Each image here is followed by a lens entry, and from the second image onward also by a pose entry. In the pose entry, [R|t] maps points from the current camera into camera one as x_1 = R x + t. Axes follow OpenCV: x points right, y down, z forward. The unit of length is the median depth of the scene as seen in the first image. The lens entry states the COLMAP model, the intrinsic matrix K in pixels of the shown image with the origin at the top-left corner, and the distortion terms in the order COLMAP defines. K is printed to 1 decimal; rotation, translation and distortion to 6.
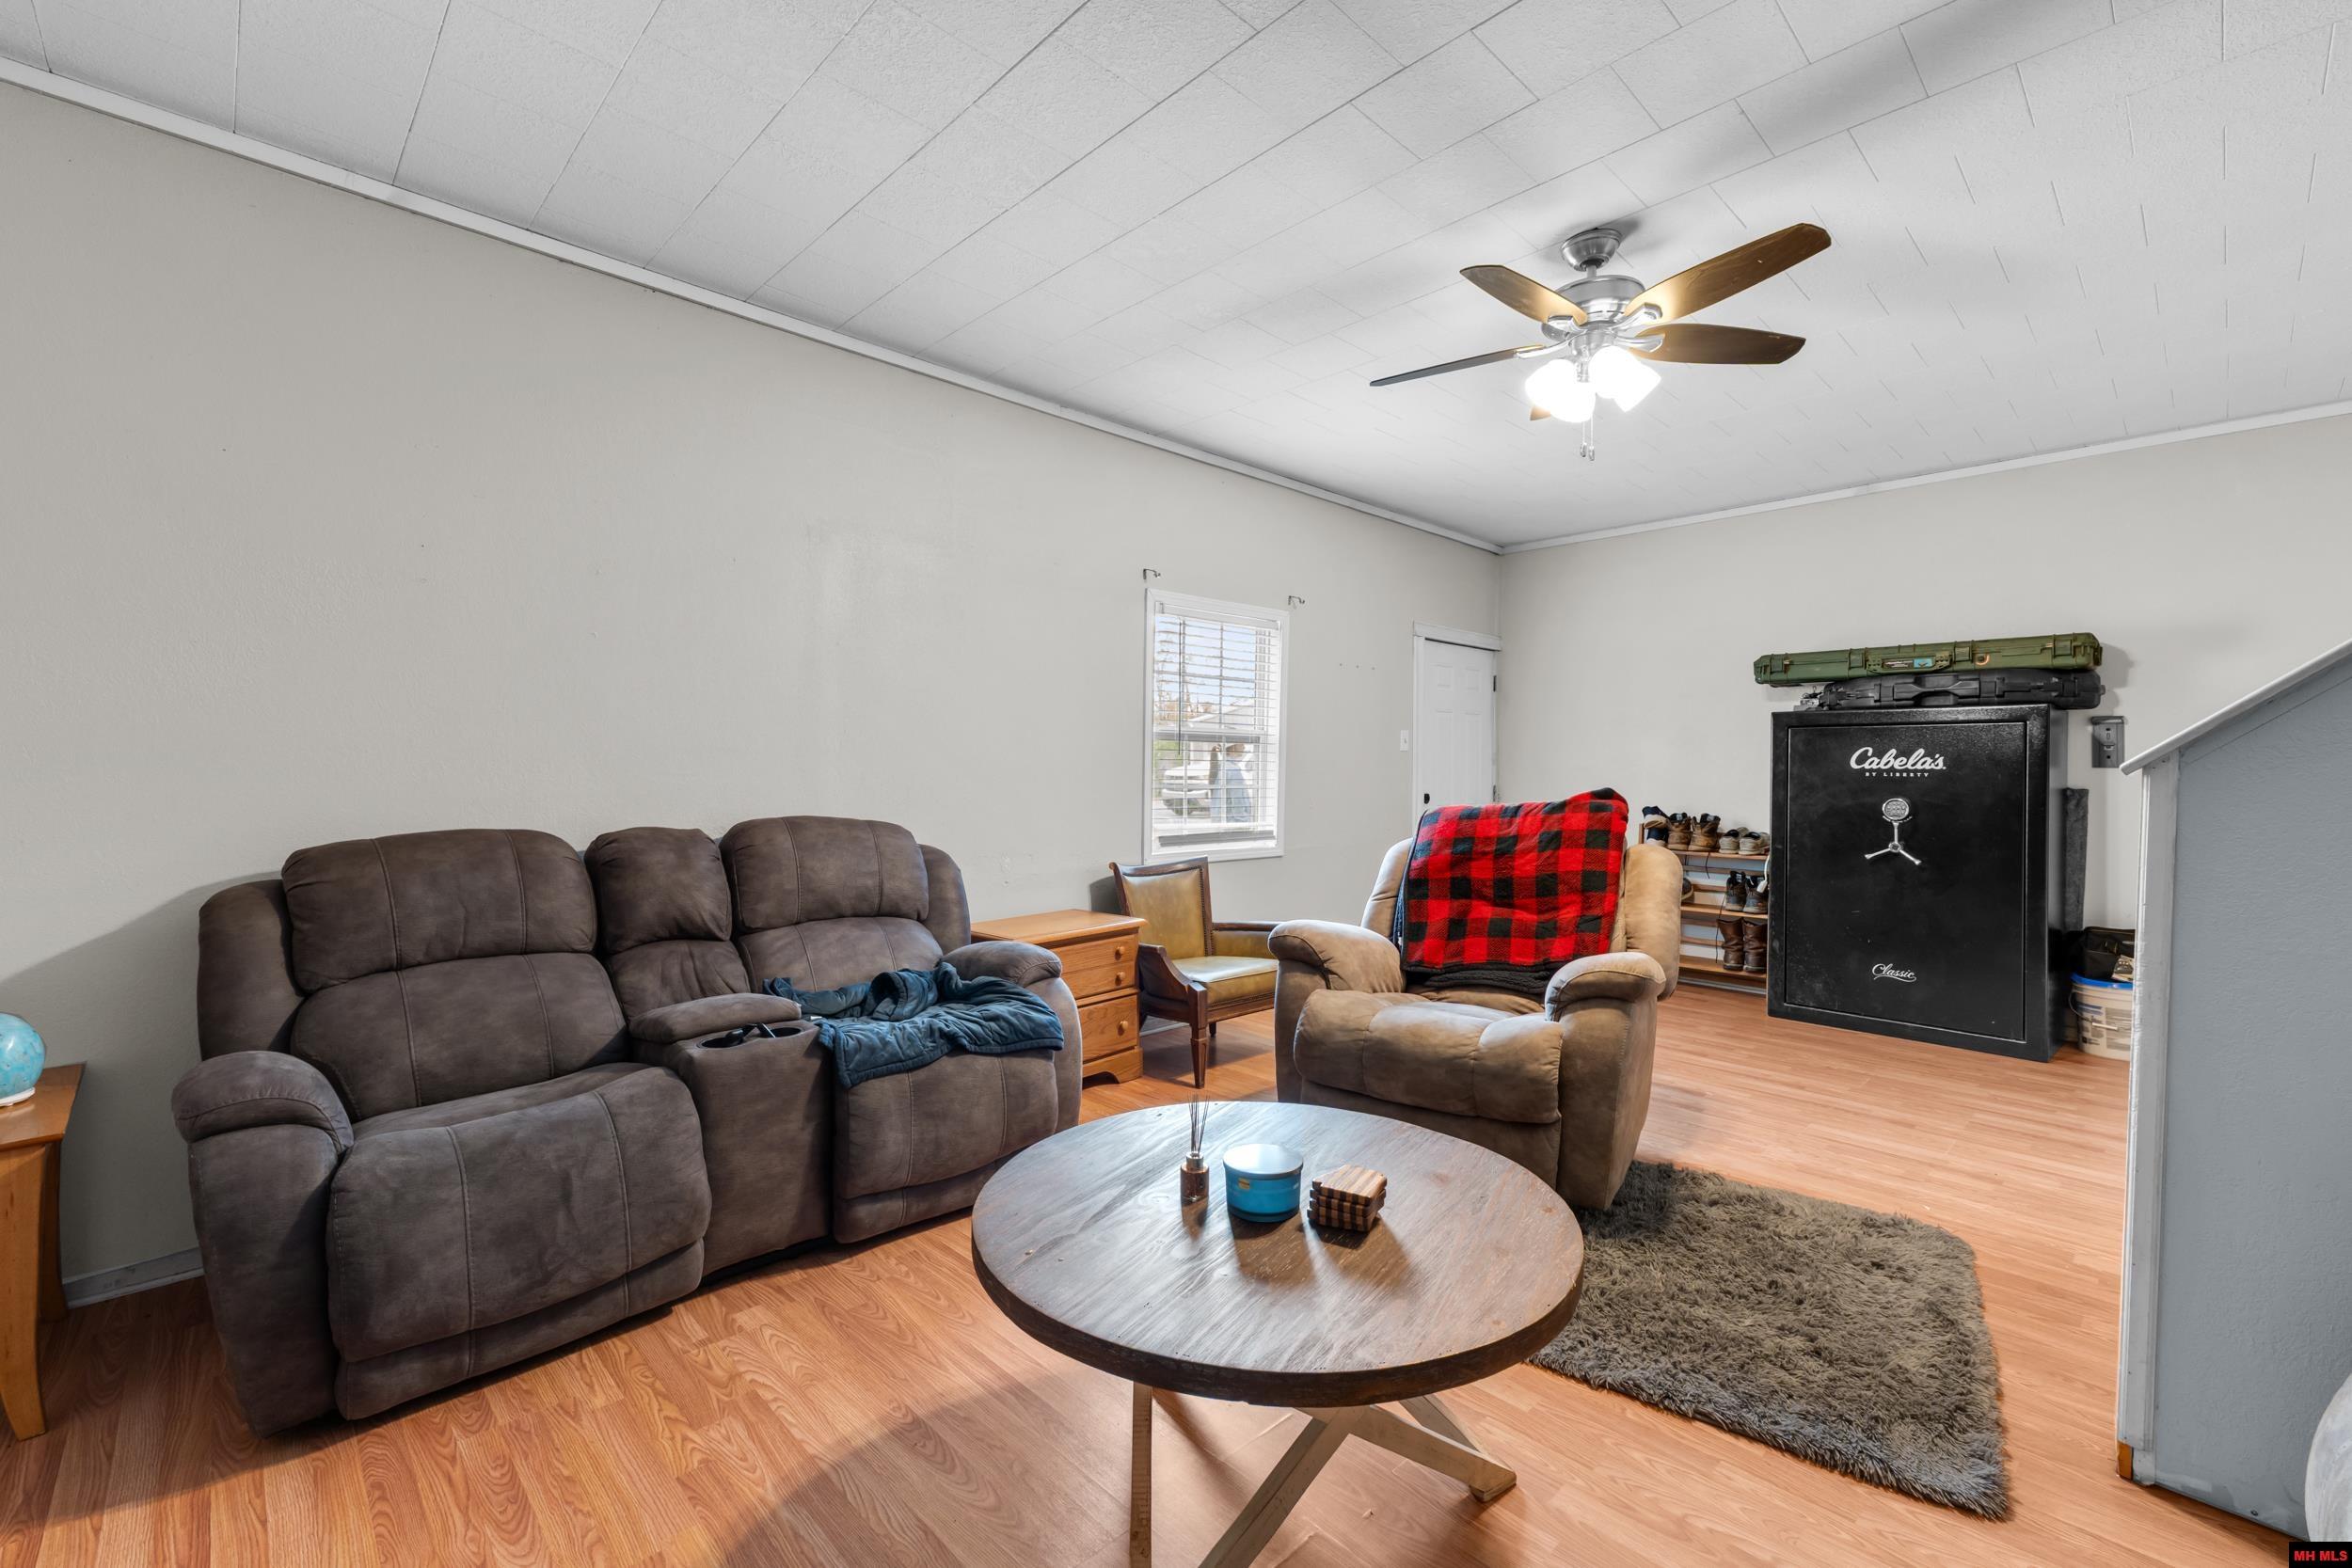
lens RADIAL K [[993.5, 0, 1178.0], [0, 993.5, 771.5], [0, 0, 1]] dist [0.002493, 0.000291]
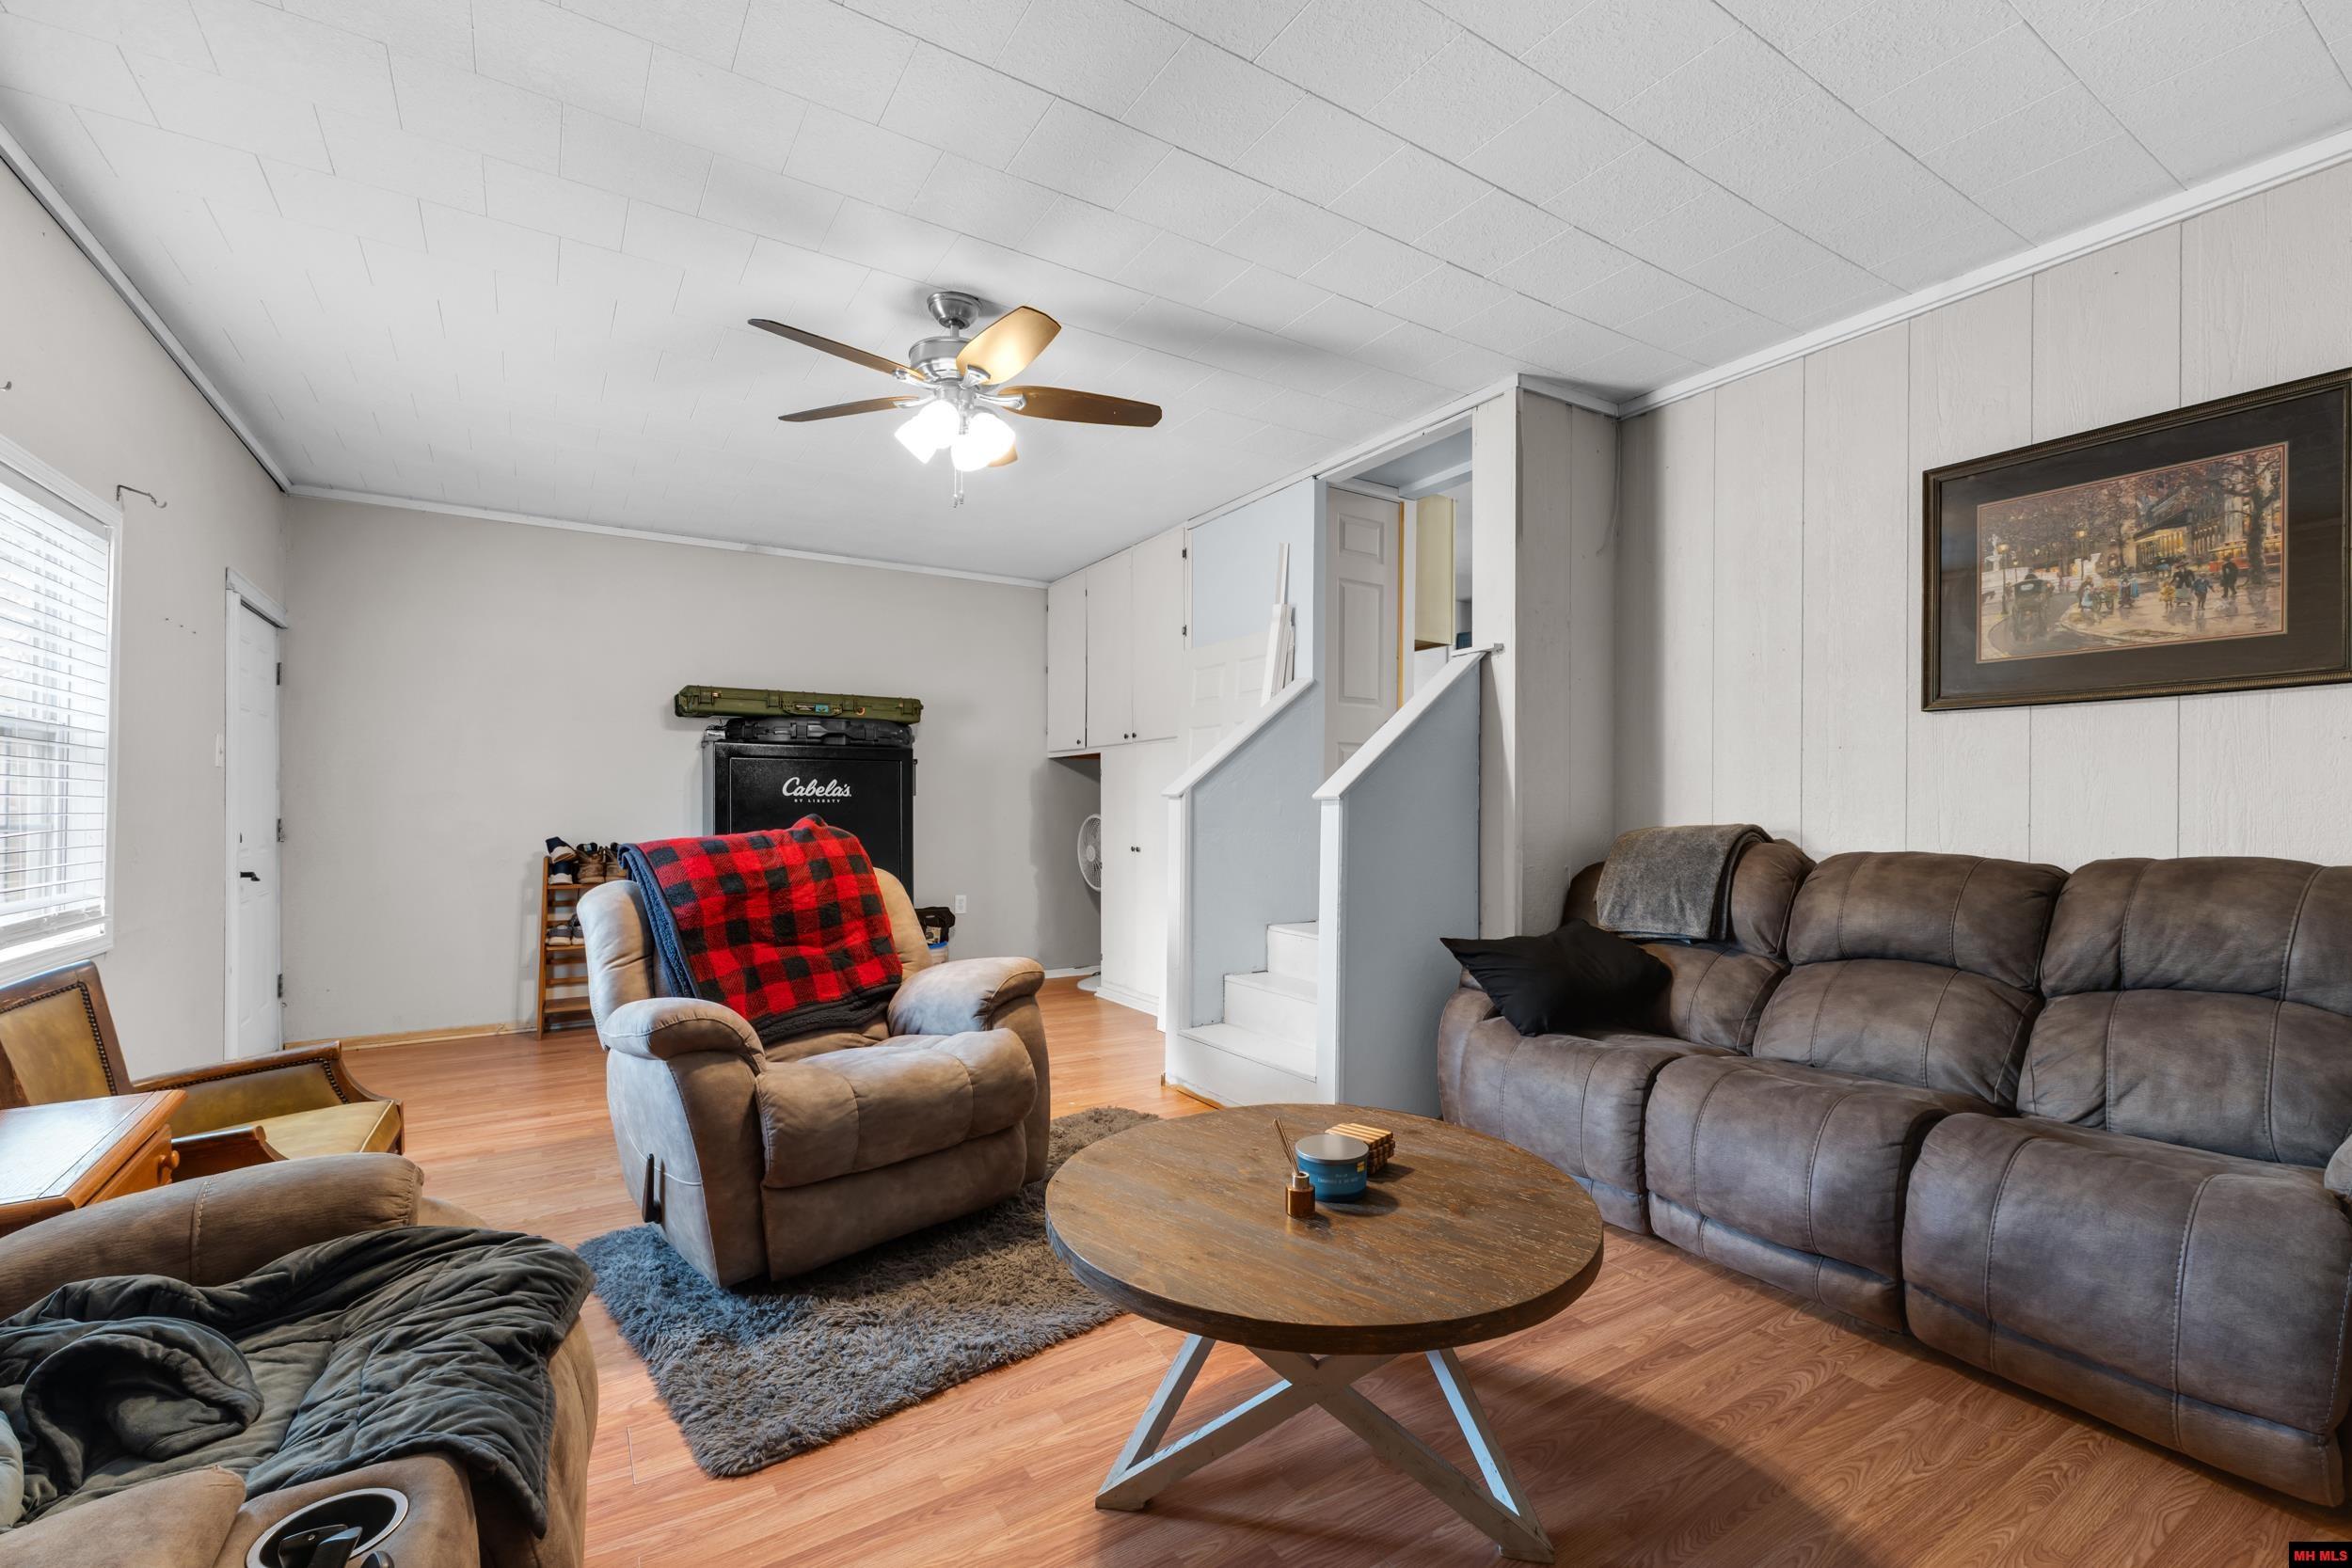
lens RADIAL K [[993.5, 0, 1182.8], [0, 993.5, 800.6], [0, 0, 1]] dist [0.002493, 0.000291]
pose [[0.198631, -0.003532, 0.980068, -0.481409], [0.002650, 0.999992, 0.003067, 0.000836], [-0.980071, 0.001988, 0.198639, 0.445183]]
